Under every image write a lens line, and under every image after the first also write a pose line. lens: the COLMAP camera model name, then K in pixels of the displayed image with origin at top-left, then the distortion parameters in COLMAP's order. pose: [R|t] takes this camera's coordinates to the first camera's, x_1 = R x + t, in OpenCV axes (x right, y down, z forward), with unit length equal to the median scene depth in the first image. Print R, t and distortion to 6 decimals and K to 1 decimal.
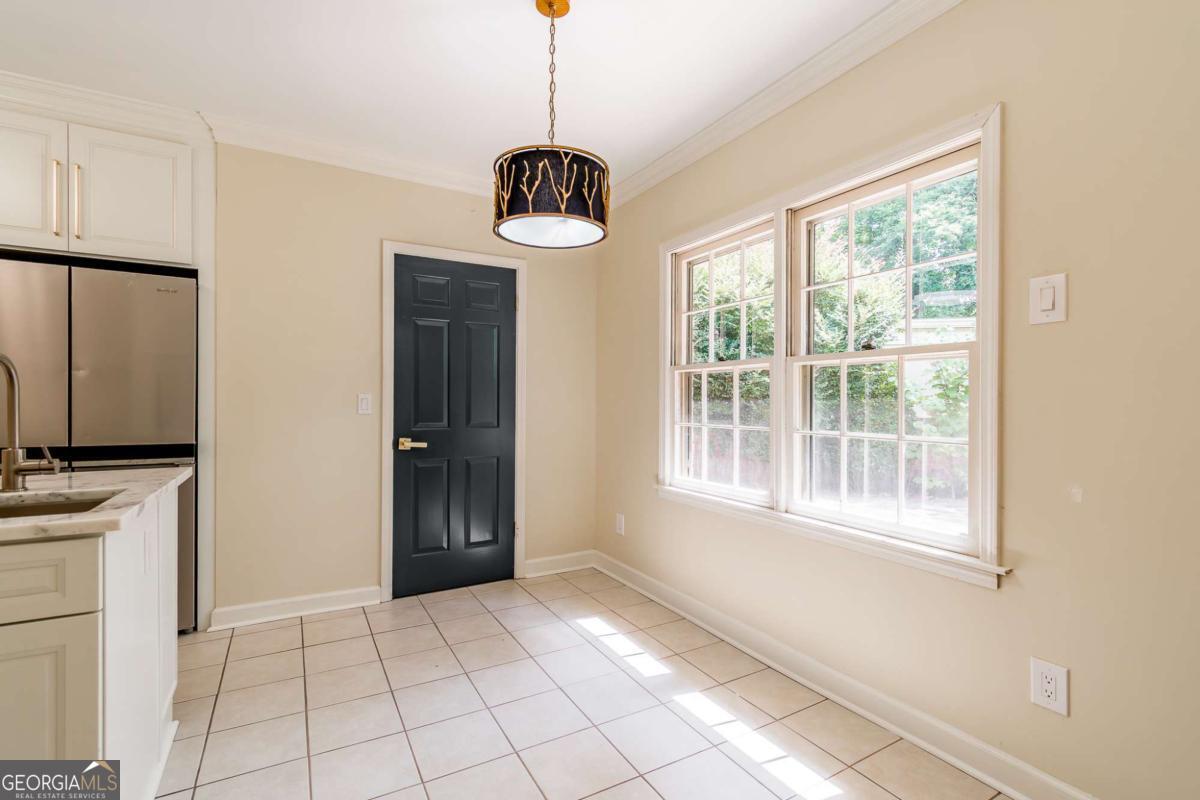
lens RADIAL K [[537.6, 0, 601.0], [0, 537.6, 398.6], [0, 0, 1]] dist [0.001018, -0.000779]
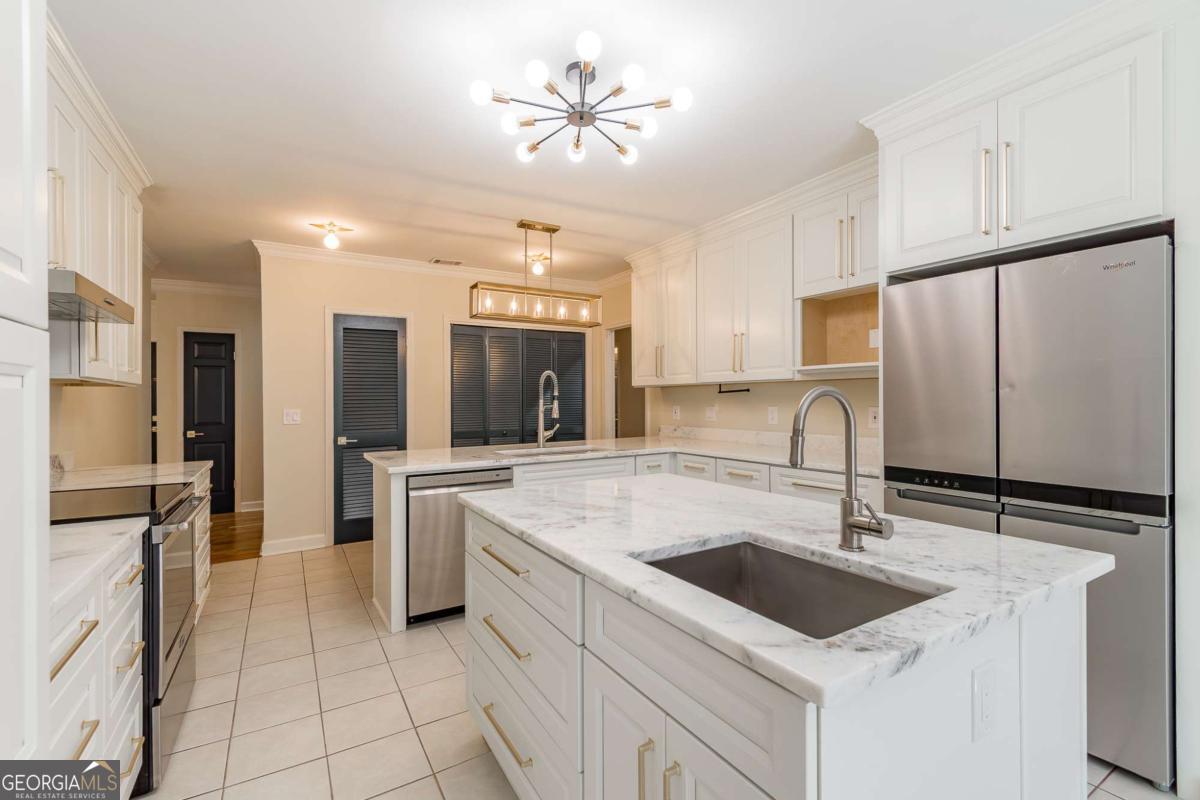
lens RADIAL K [[537.6, 0, 603.3], [0, 537.6, 401.7], [0, 0, 1]] dist [0.001018, -0.000779]
pose [[0.028297, -0.002413, -0.999597, -0.154601], [0.010773, 0.999940, -0.002109, -0.035992], [0.999541, -0.010709, 0.028322, 0.348997]]
